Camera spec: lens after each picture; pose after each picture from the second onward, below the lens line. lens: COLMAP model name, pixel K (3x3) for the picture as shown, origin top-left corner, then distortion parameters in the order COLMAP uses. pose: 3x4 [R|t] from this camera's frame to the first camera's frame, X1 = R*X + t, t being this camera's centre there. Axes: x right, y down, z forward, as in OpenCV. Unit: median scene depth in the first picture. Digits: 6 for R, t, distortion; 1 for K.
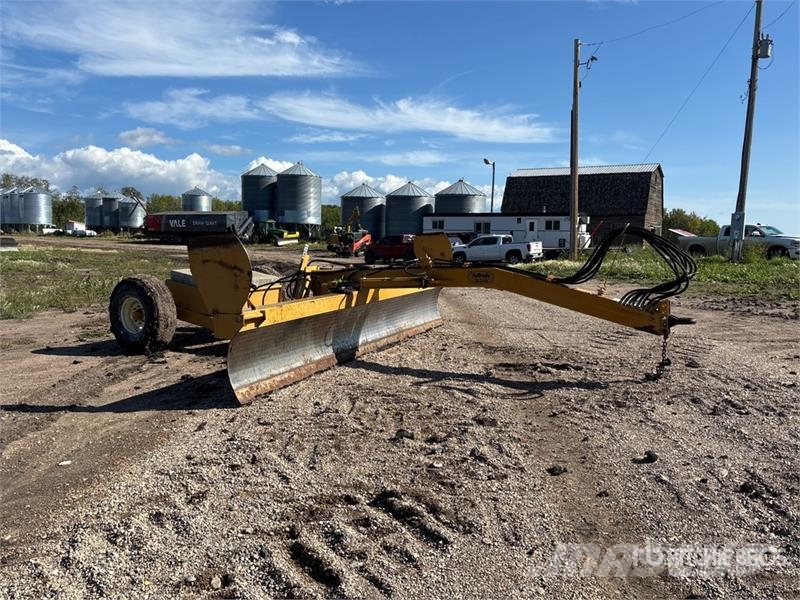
lens RADIAL K [[692.5, 0, 395.6], [0, 692.5, 299.6], [0, 0, 1]] dist [0.078780, -0.132847]
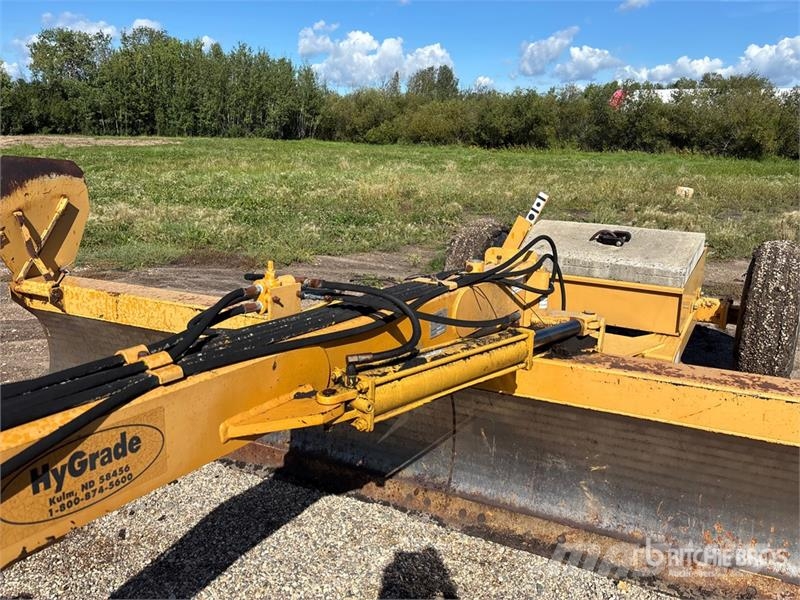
lens RADIAL K [[609.7, 0, 400.4], [0, 609.7, 303.5], [0, 0, 1]] dist [0.048999, -0.062172]
pose [[-0.023739, 0.256561, -0.966236, 0.030239], [-0.110685, 0.959892, 0.257596, -0.013486], [0.993572, 0.113063, 0.005611, 0.124405]]
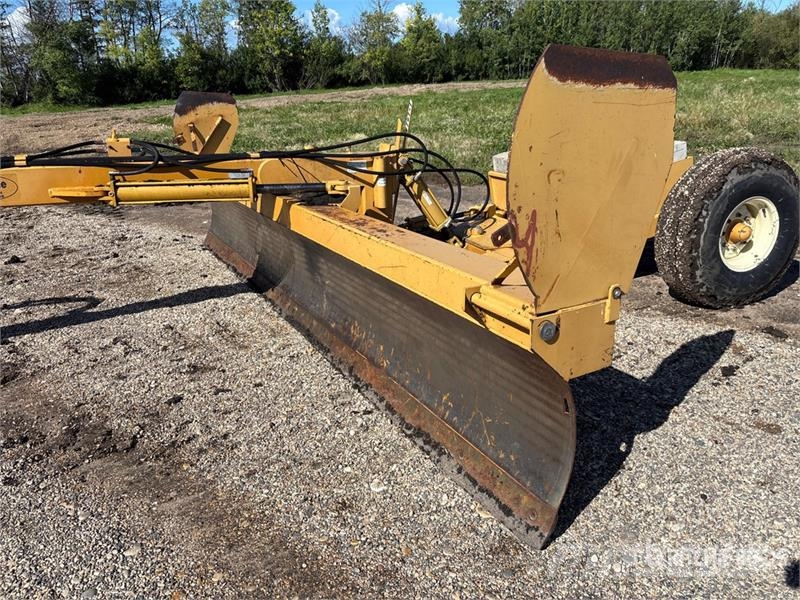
lens RADIAL K [[609.7, 0, 400.4], [0, 609.7, 303.5], [0, 0, 1]] dist [0.048999, -0.062172]
pose [[-0.616571, 0.288597, -0.732497, 0.034006], [-0.031108, 0.920735, 0.388946, -0.015844], [0.786684, 0.262600, -0.558721, 0.173523]]
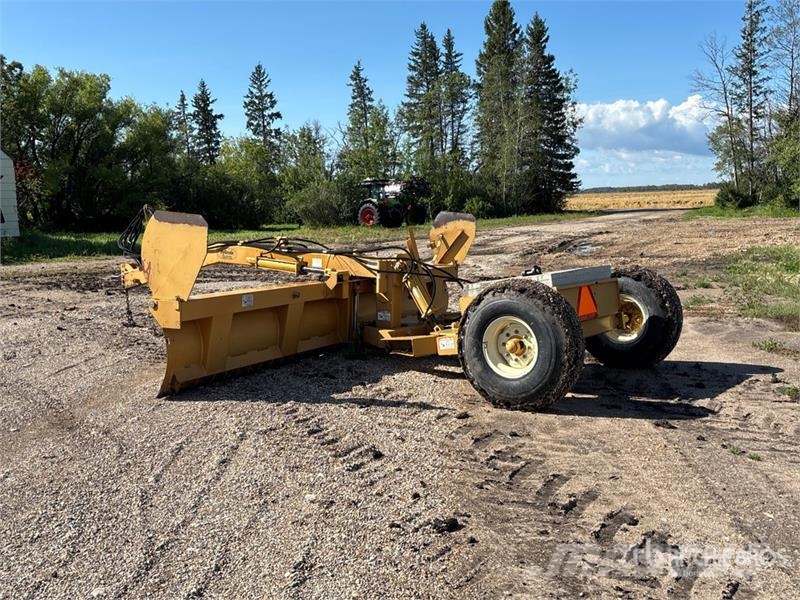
lens RADIAL K [[912.0, 0, 399.9], [0, 912.0, 319.2], [0, 0, 1]] dist [0.177555, -0.647709]
pose [[-0.996038, -0.002997, 0.088874, -0.028534], [0.016369, 0.976174, 0.216372, -0.026764], [-0.087405, 0.216969, -0.972258, 0.270618]]
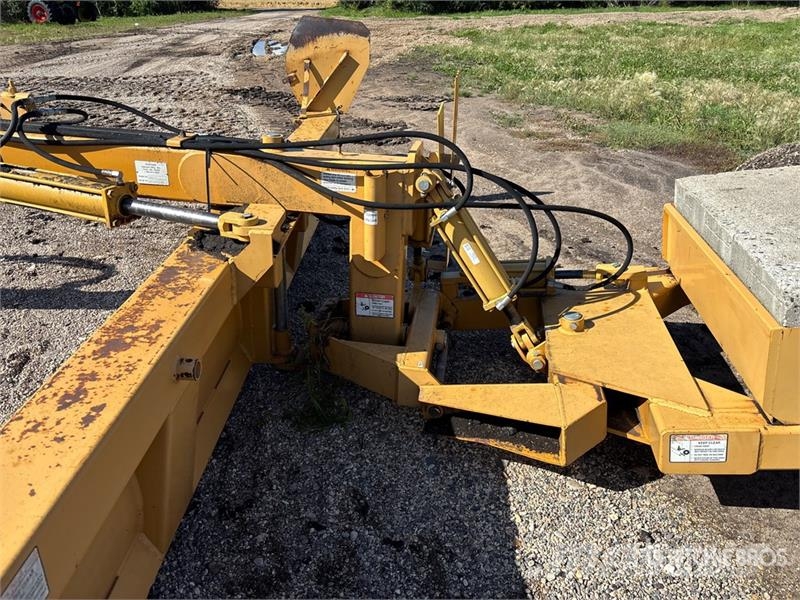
lens RADIAL K [[606.4, 0, 397.0], [0, 606.4, 296.8], [0, 0, 1]] dist [0.049624, -0.068160]
pose [[-0.927130, 0.156579, -0.340460, -0.002072], [-0.041798, 0.859646, 0.509177, -0.016801], [0.372402, 0.486304, -0.790459, 0.164415]]
